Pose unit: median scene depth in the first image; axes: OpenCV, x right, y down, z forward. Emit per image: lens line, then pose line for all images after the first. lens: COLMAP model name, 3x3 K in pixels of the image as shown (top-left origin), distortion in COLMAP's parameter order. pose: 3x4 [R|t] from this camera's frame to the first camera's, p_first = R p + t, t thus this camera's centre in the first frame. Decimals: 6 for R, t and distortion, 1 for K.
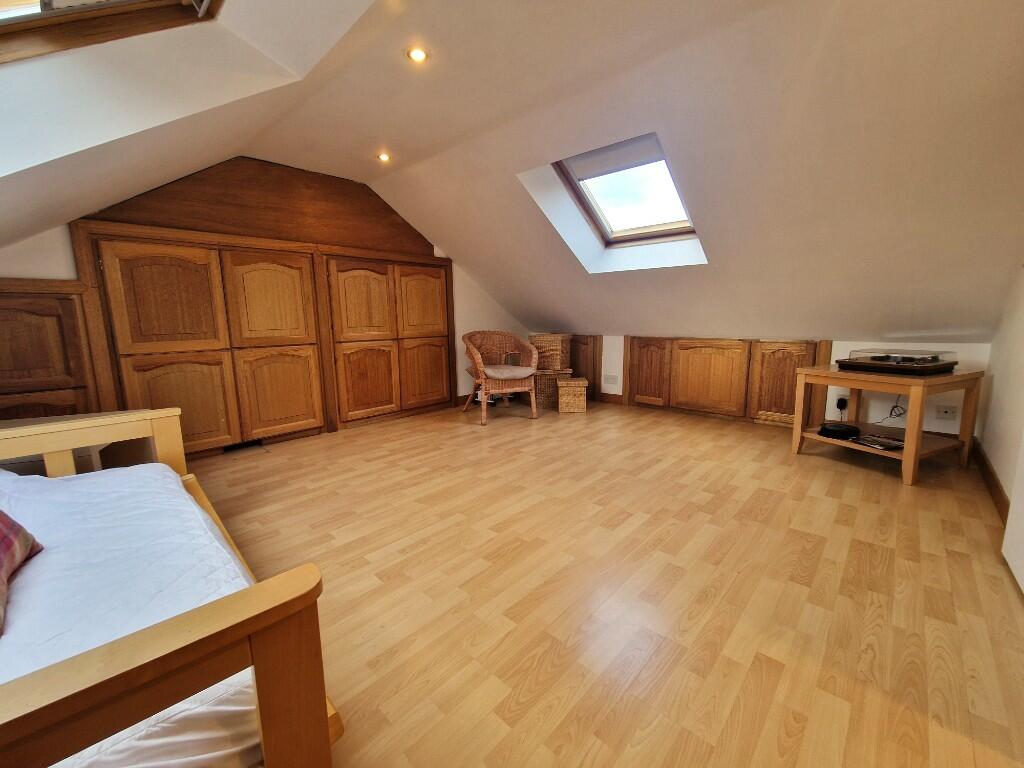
lens RADIAL K [[414.8, 0, 510.7], [0, 414.8, 380.9], [0, 0, 1]] dist [-0.001163, 0.000172]
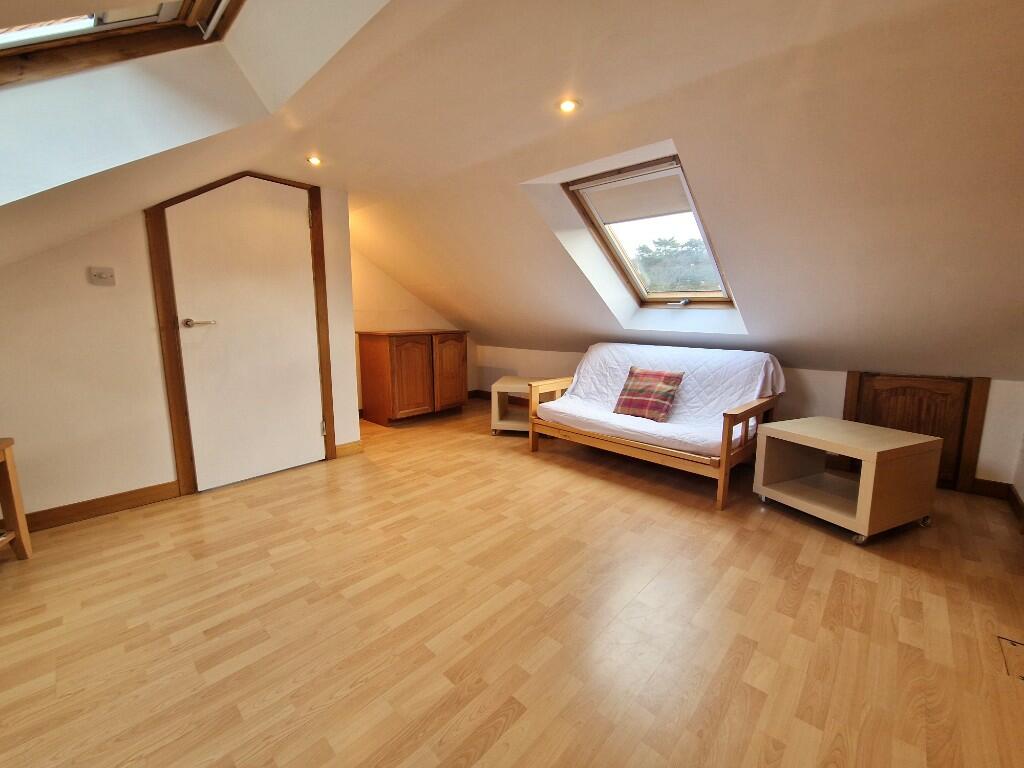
lens RADIAL K [[414.8, 0, 514.1], [0, 414.8, 380.4], [0, 0, 1]] dist [-0.001163, 0.000172]
pose [[-0.999886, 0.014072, -0.005435, -0.062080], [0.011797, 0.953995, 0.299589, -0.363120], [0.009401, 0.299491, -0.954053, 1.786292]]
